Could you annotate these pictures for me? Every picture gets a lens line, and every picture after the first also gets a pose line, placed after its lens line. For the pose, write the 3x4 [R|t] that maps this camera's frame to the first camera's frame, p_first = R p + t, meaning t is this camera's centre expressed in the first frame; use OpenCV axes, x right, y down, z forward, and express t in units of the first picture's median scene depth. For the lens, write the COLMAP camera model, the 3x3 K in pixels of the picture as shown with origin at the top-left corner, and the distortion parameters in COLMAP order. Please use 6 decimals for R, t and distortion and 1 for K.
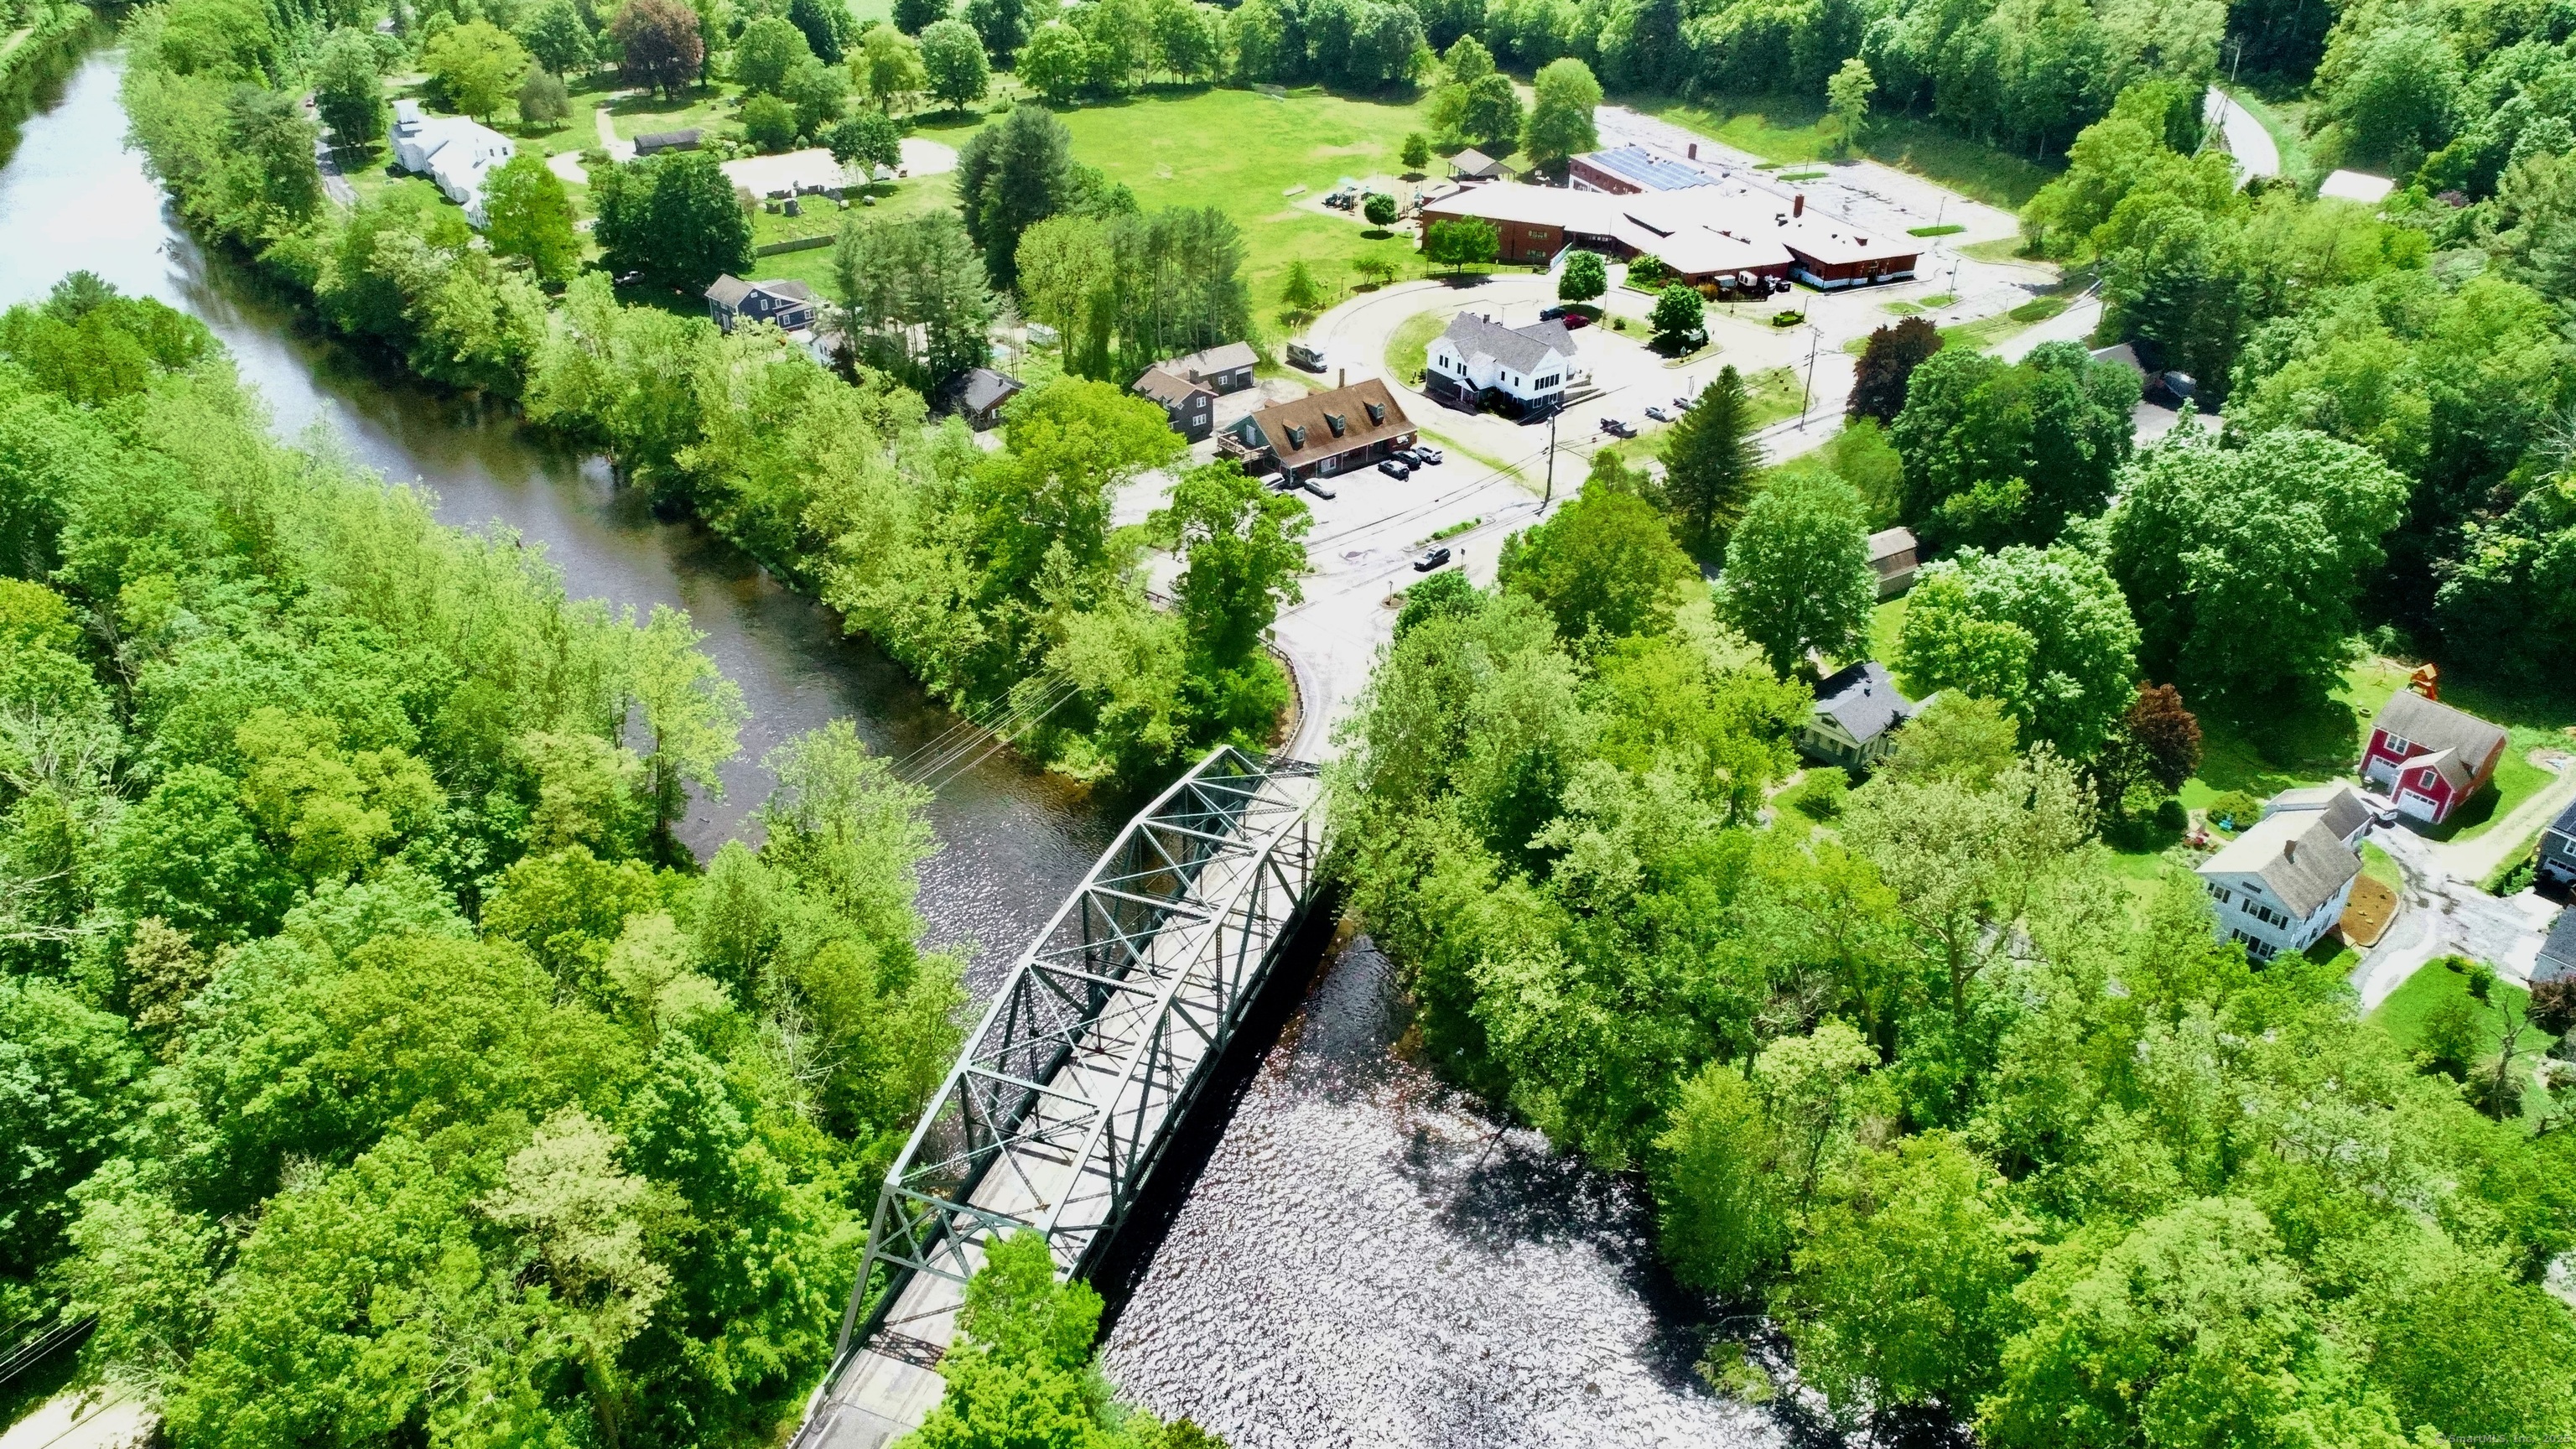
lens RADIAL K [[1724.0, 0, 1288.0], [0, 1724.0, 724.5], [0, 0, 1]] dist [-0.004045, -0.000509]
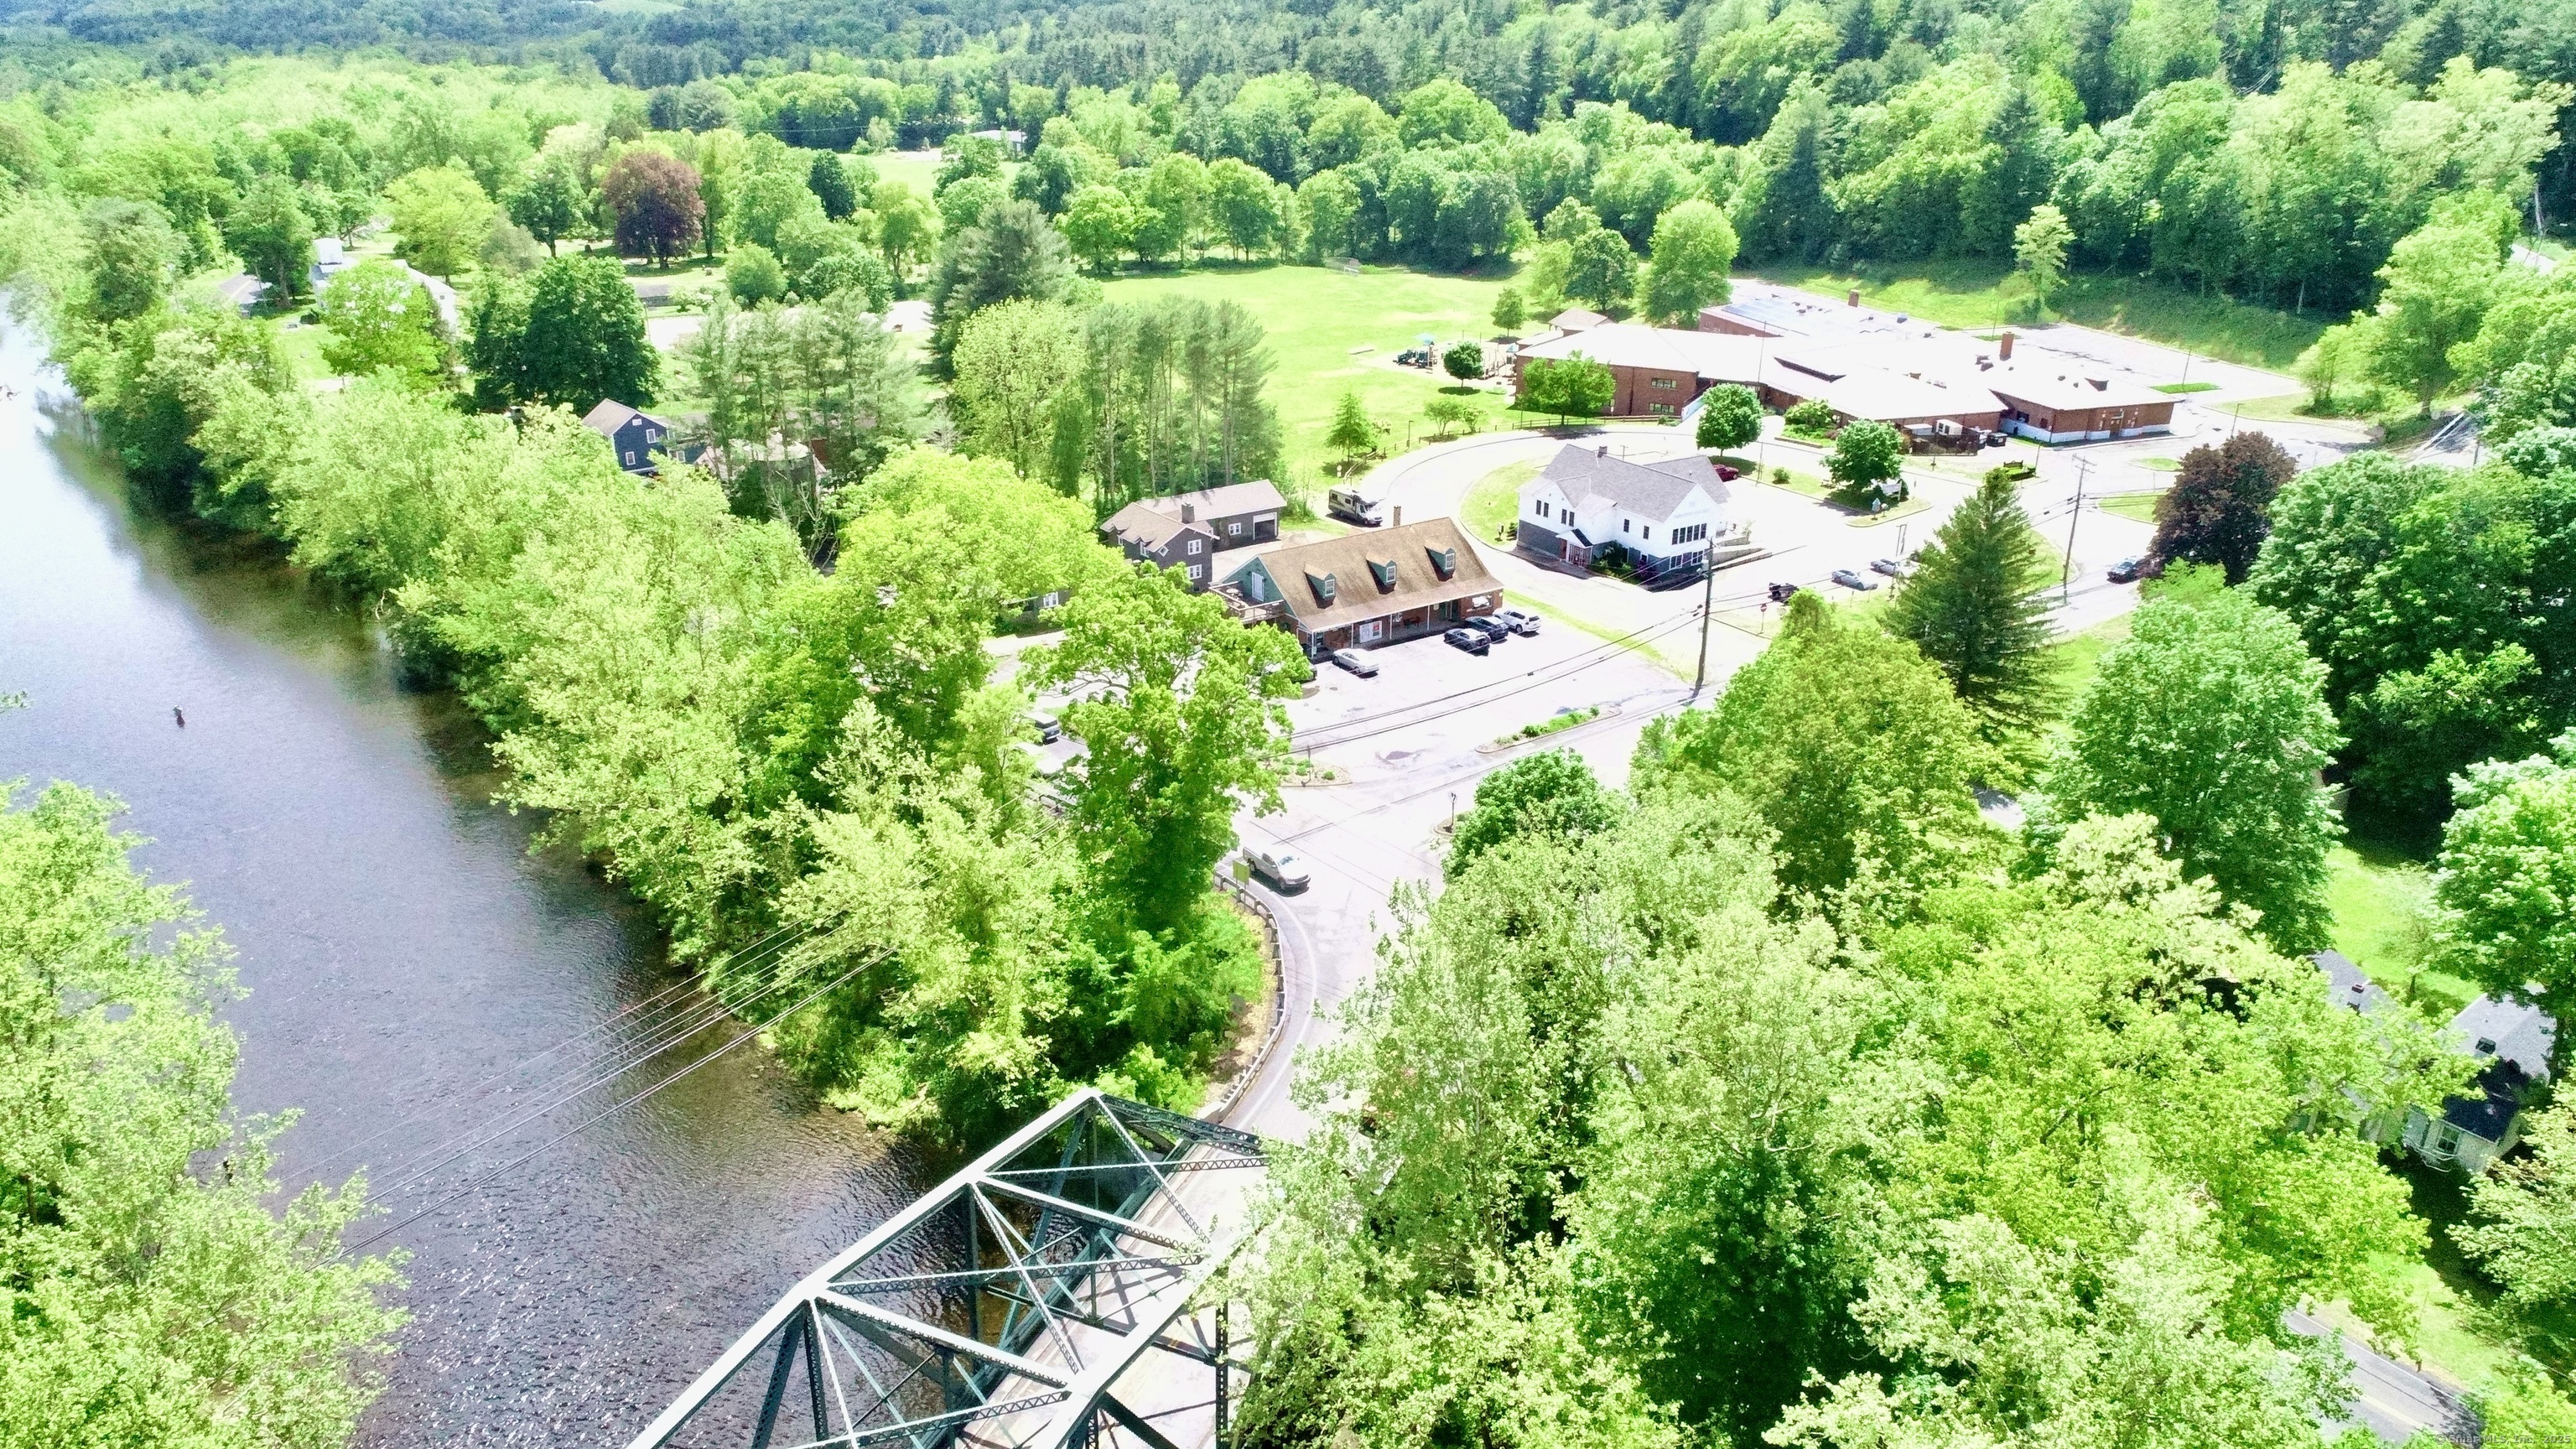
lens RADIAL K [[1724.0, 0, 1288.0], [0, 1724.0, 724.5], [0, 0, 1]] dist [-0.004045, -0.000509]
pose [[0.998222, 0.021272, -0.055677, 0.030108], [-0.029408, 0.988300, -0.149659, -0.012545], [0.051842, 0.151030, 0.987169, 0.340971]]
